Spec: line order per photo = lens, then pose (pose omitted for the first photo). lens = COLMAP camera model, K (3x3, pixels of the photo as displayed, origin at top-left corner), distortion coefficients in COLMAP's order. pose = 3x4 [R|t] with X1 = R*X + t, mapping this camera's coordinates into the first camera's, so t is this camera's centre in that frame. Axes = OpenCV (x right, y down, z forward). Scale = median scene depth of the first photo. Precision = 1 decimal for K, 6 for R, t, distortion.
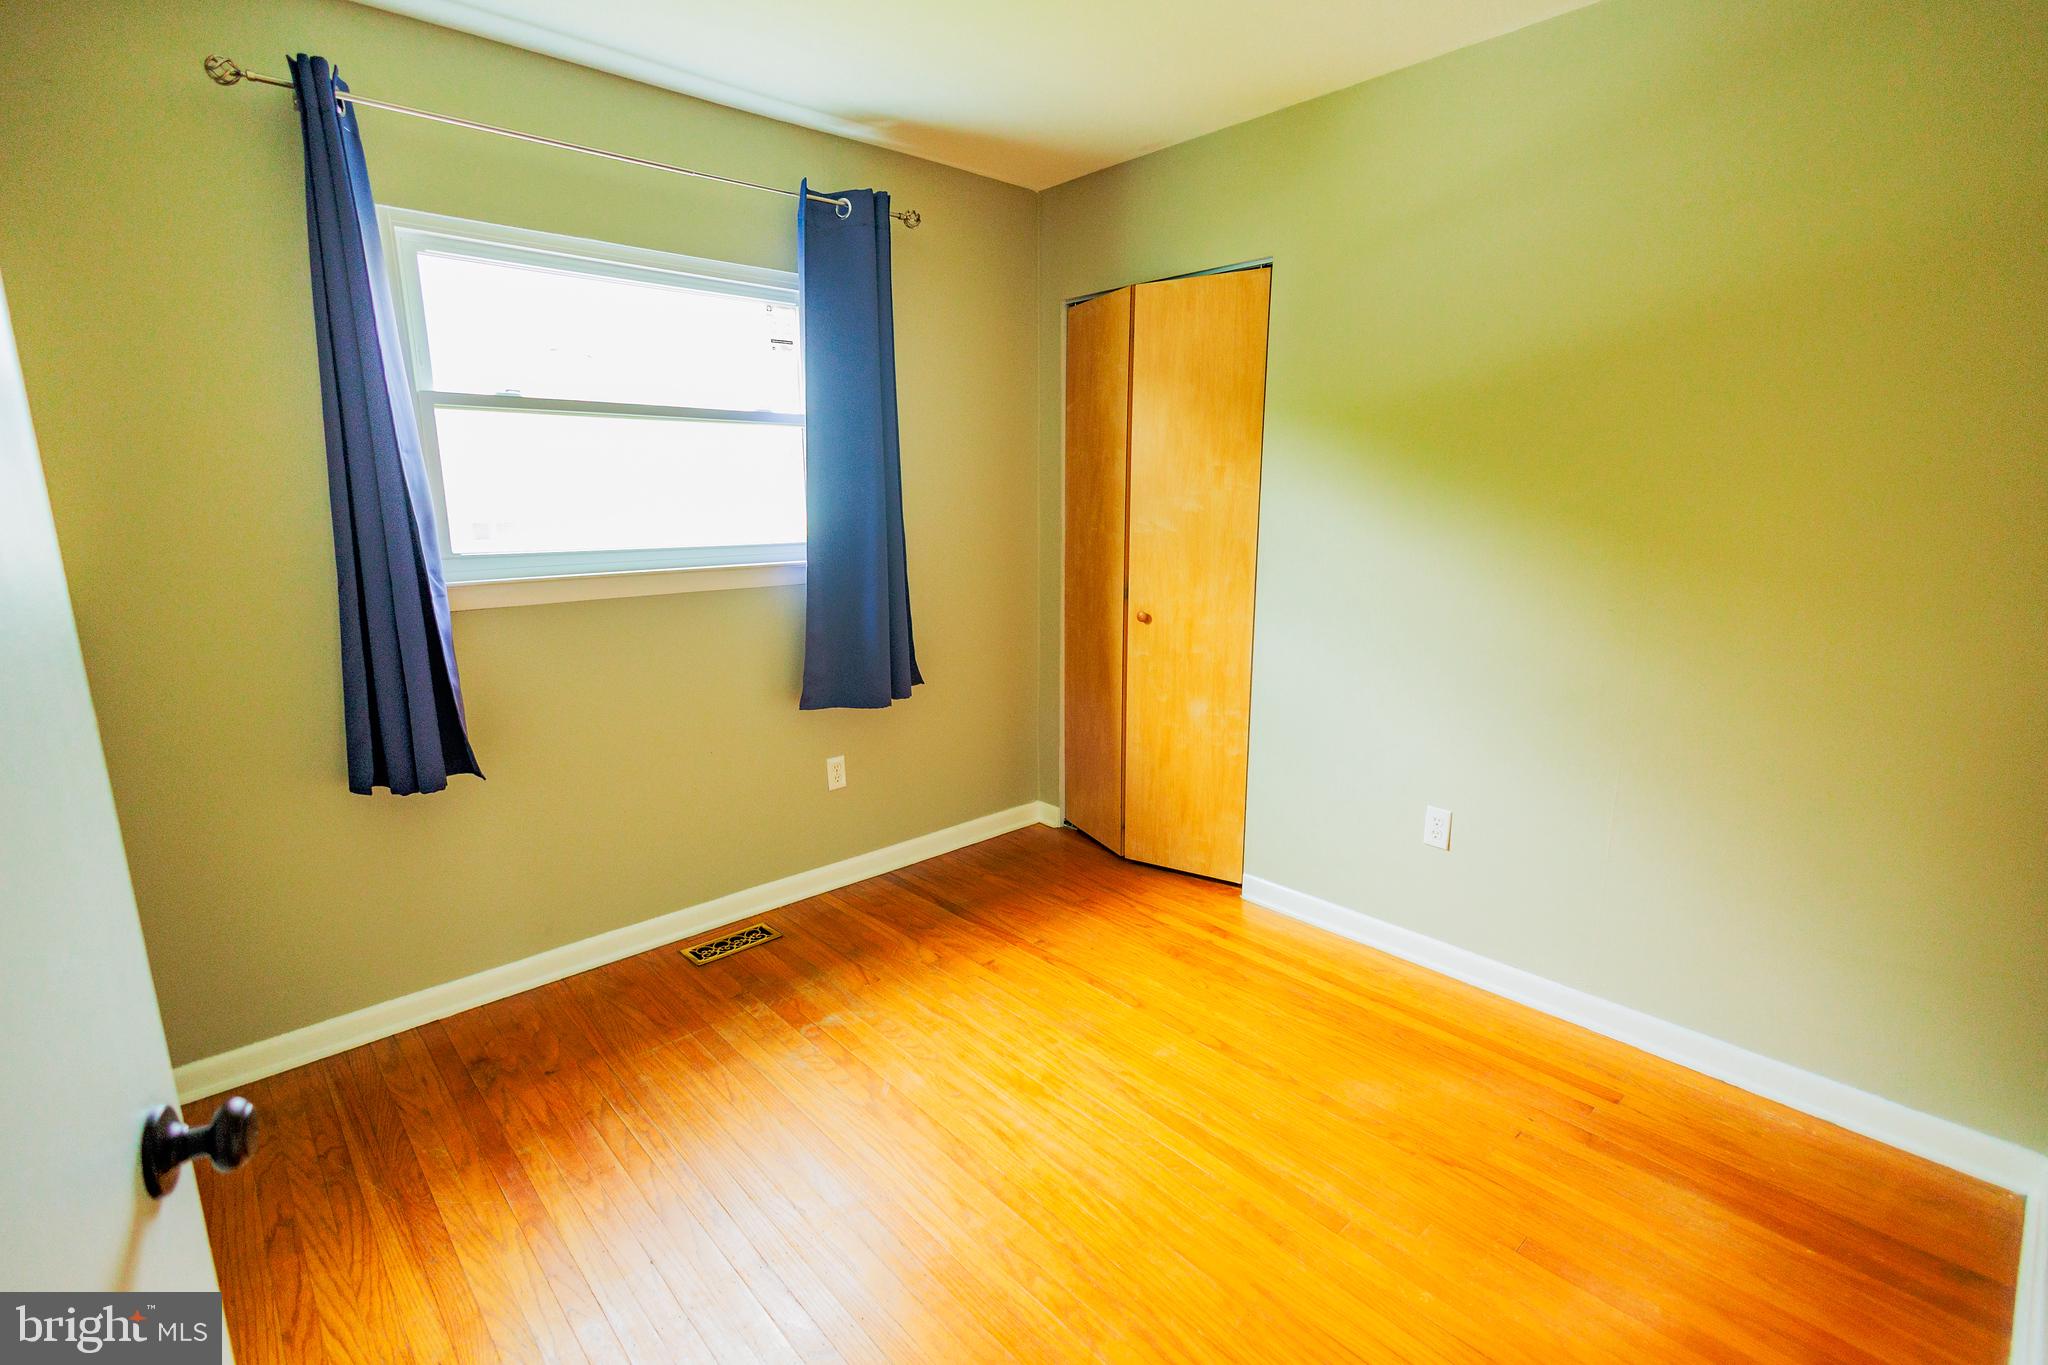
lens RADIAL K [[923.3, 0, 1053.8], [0, 923.3, 685.7], [0, 0, 1]] dist [0.001312, -0.006057]
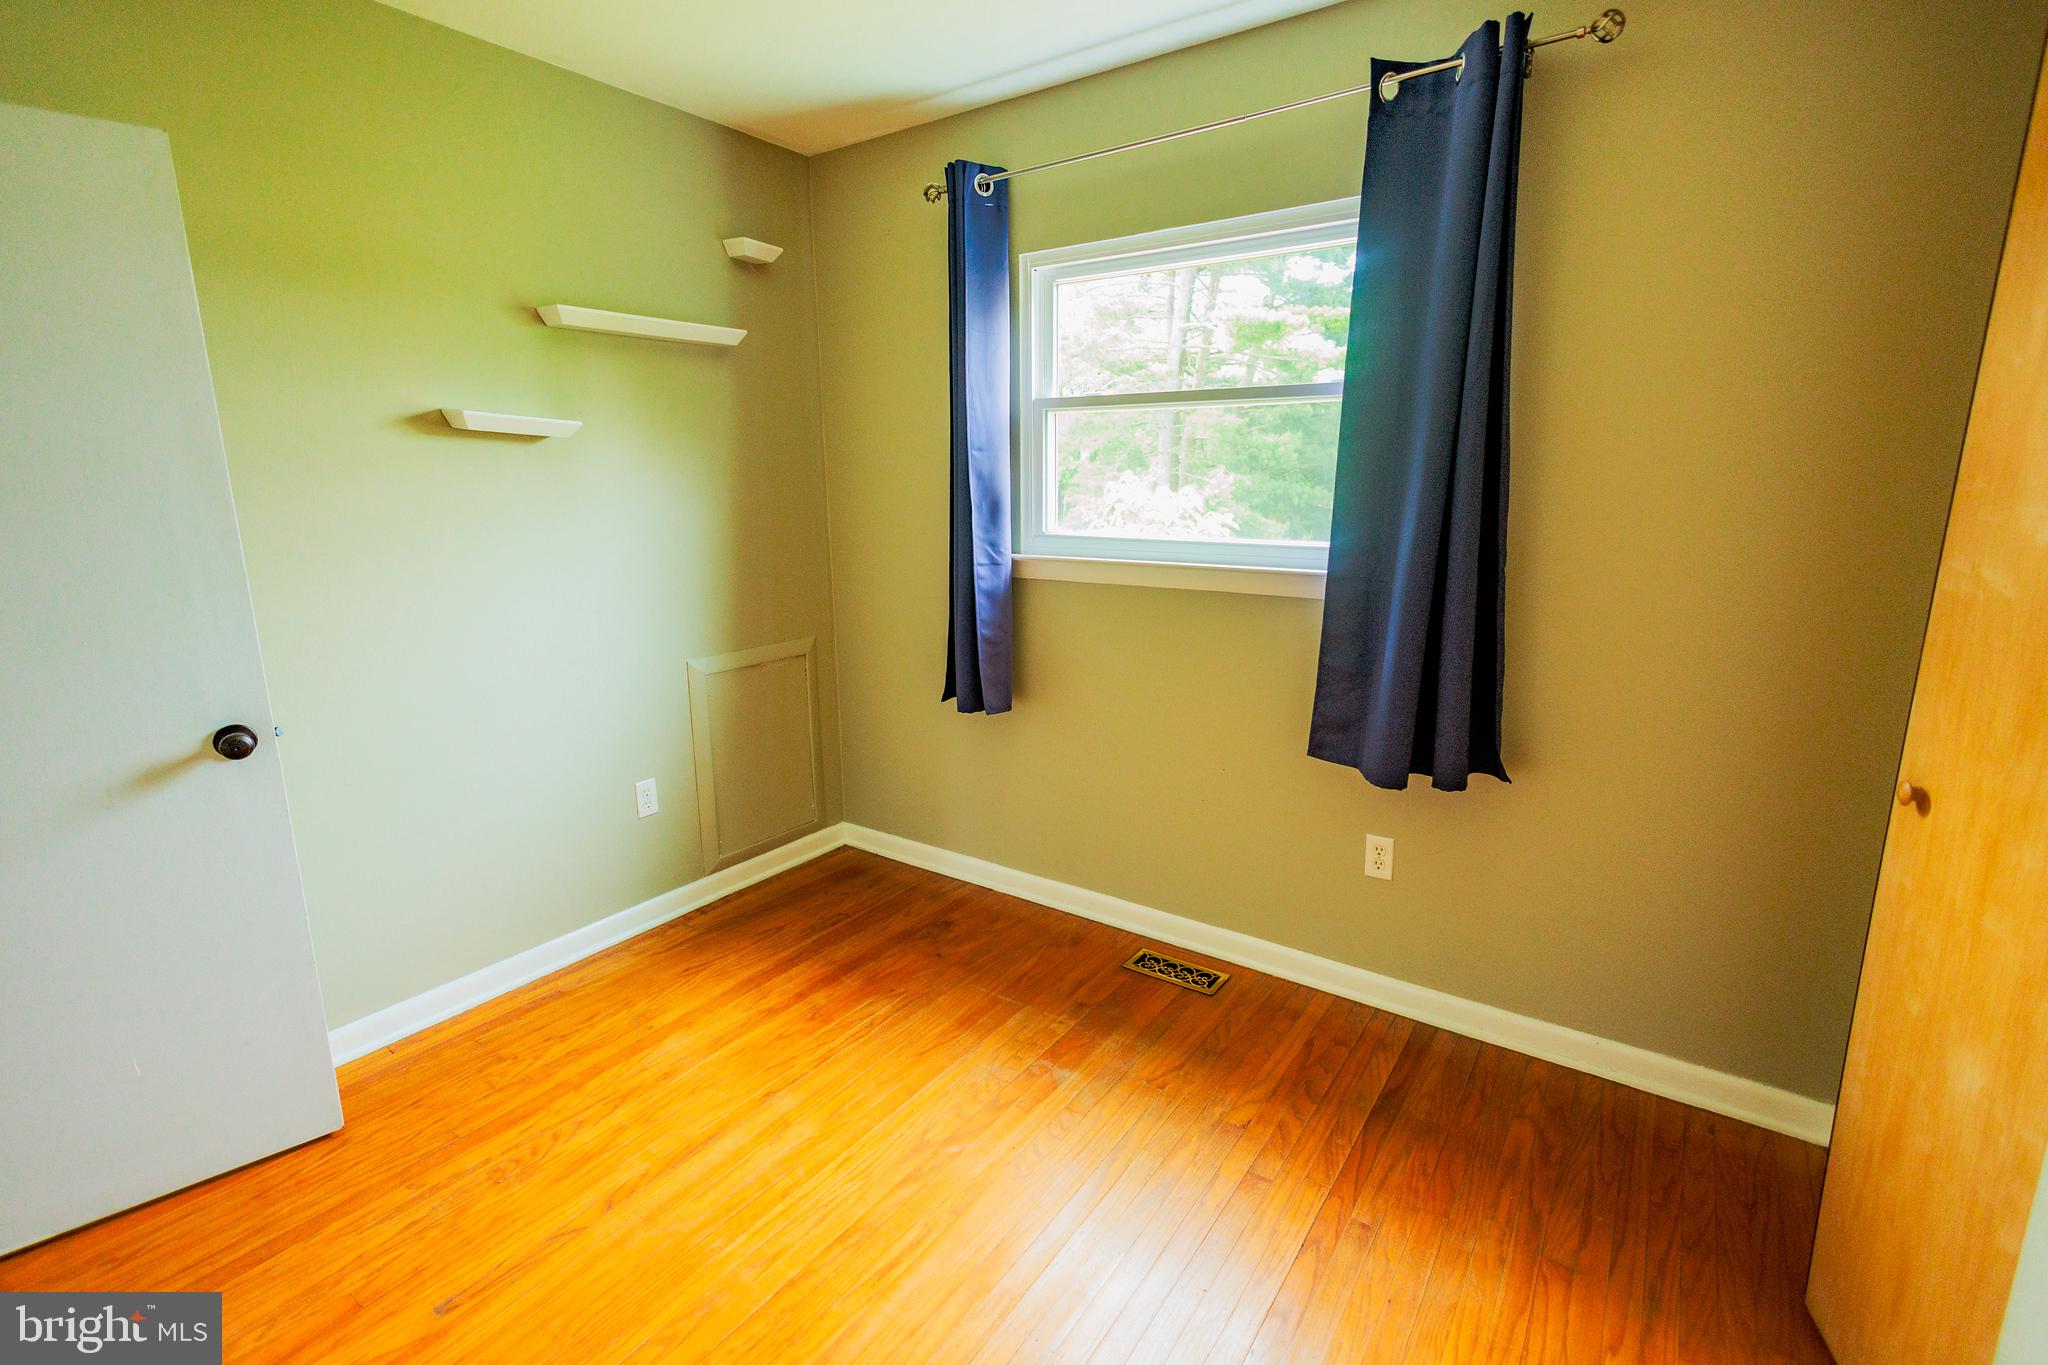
lens RADIAL K [[947.8, 0, 1031.0], [0, 947.8, 680.1], [0, 0, 1]] dist [0.002591, -0.000123]
pose [[0.192602, 0.206392, -0.959326, 0.462983], [-0.201243, 0.965158, 0.167244, -0.128432], [0.960420, 0.160846, 0.227426, 0.584154]]
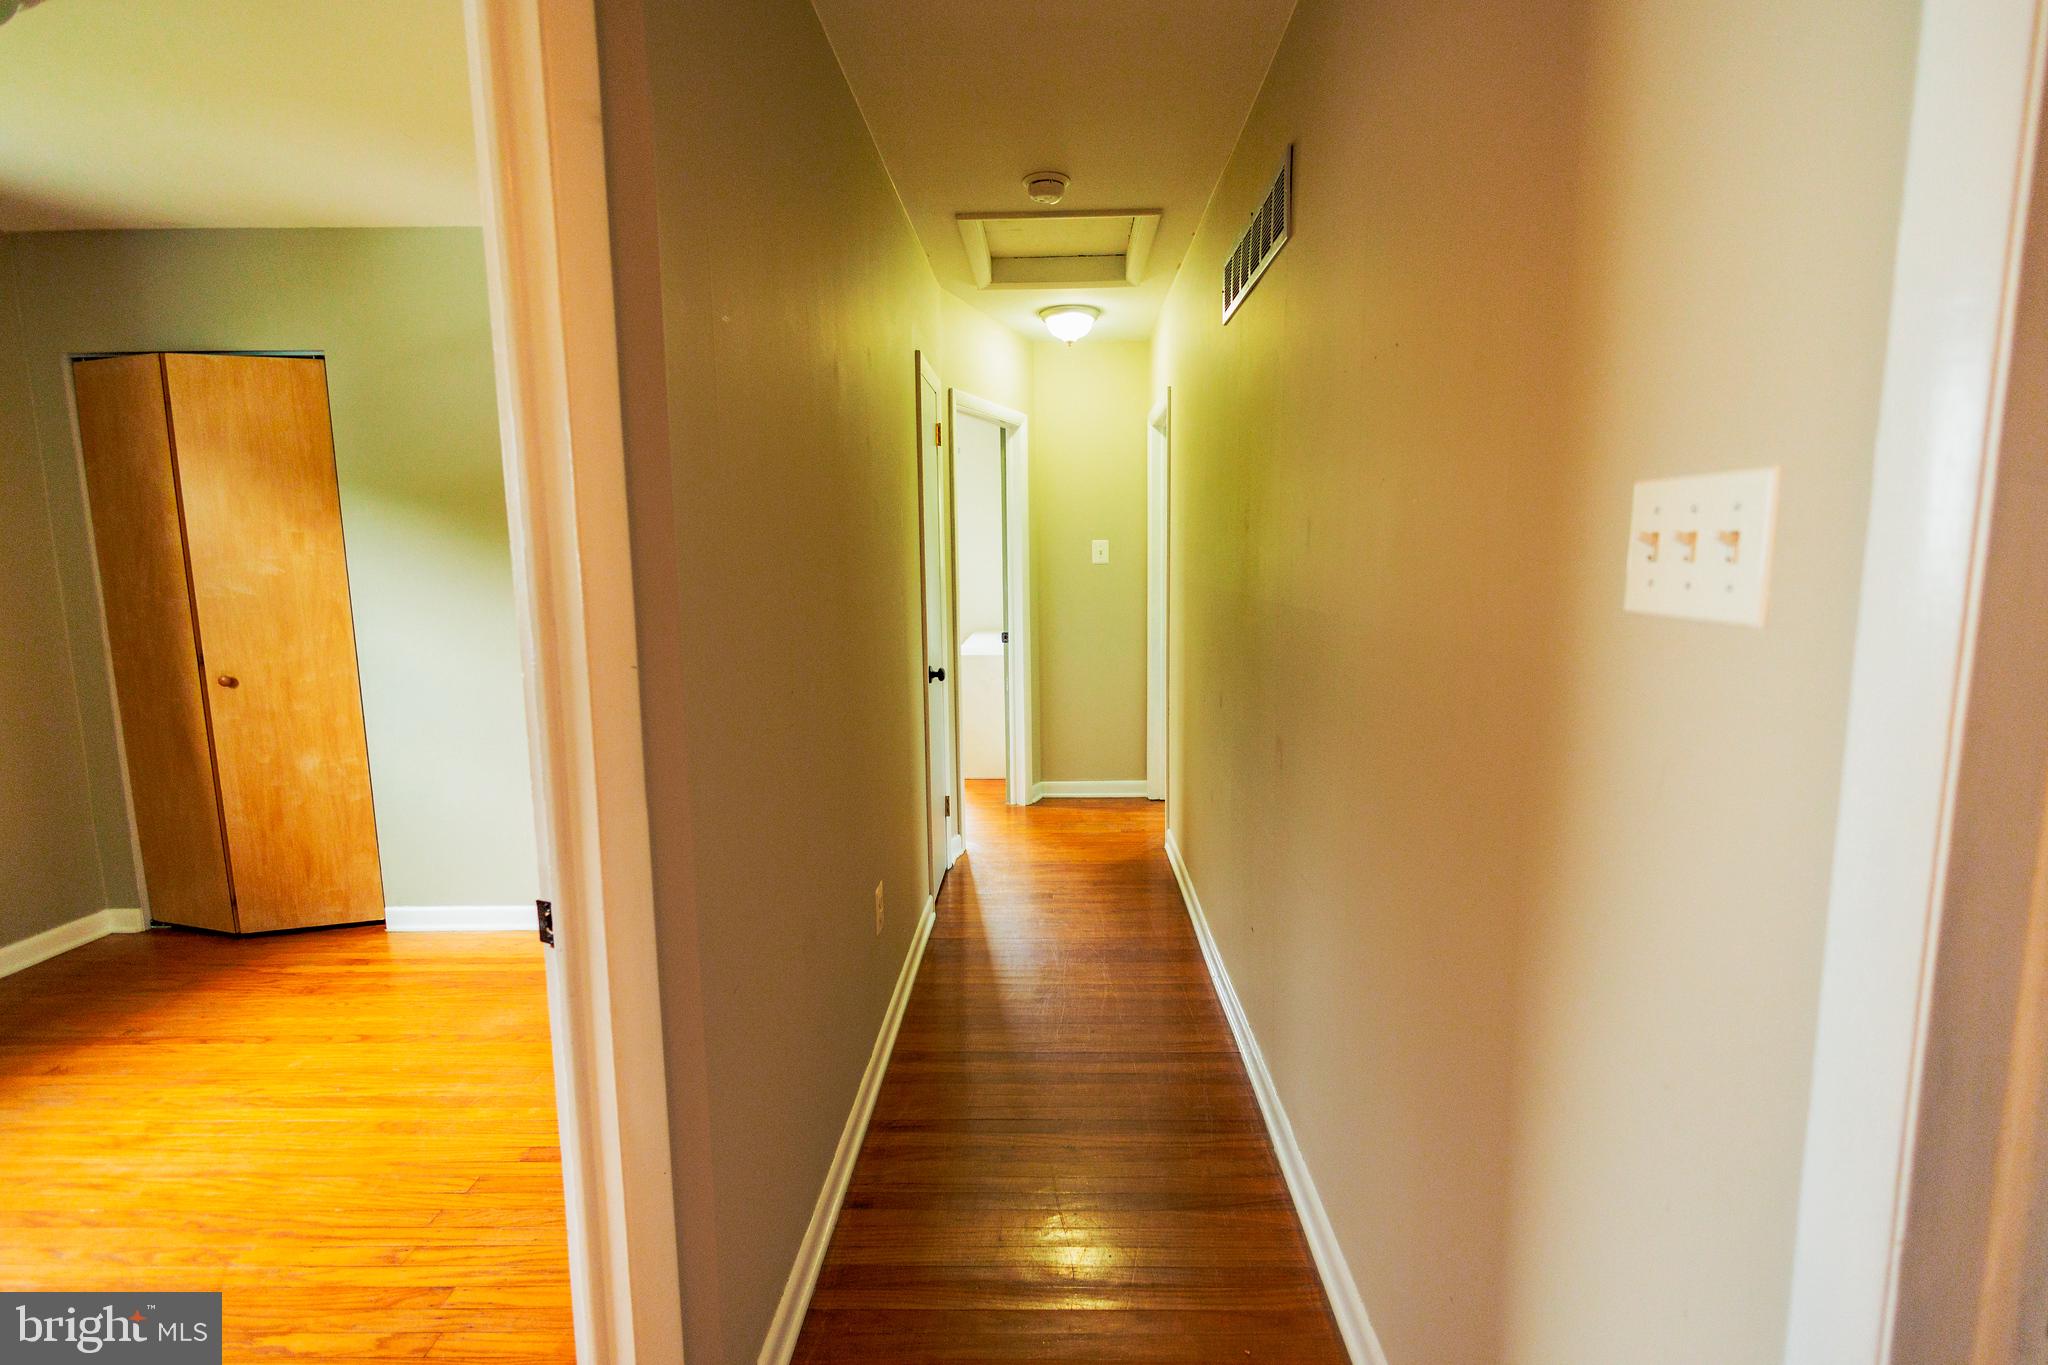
lens RADIAL K [[925.3, 0, 1027.0], [0, 925.3, 673.2], [0, 0, 1]] dist [0.003059, 0.000043]
pose [[0.704341, -0.104401, 0.702143, 0.004224], [0.160386, 0.986953, -0.014139, 0.077034], [-0.691506, 0.122573, 0.711895, -0.341986]]
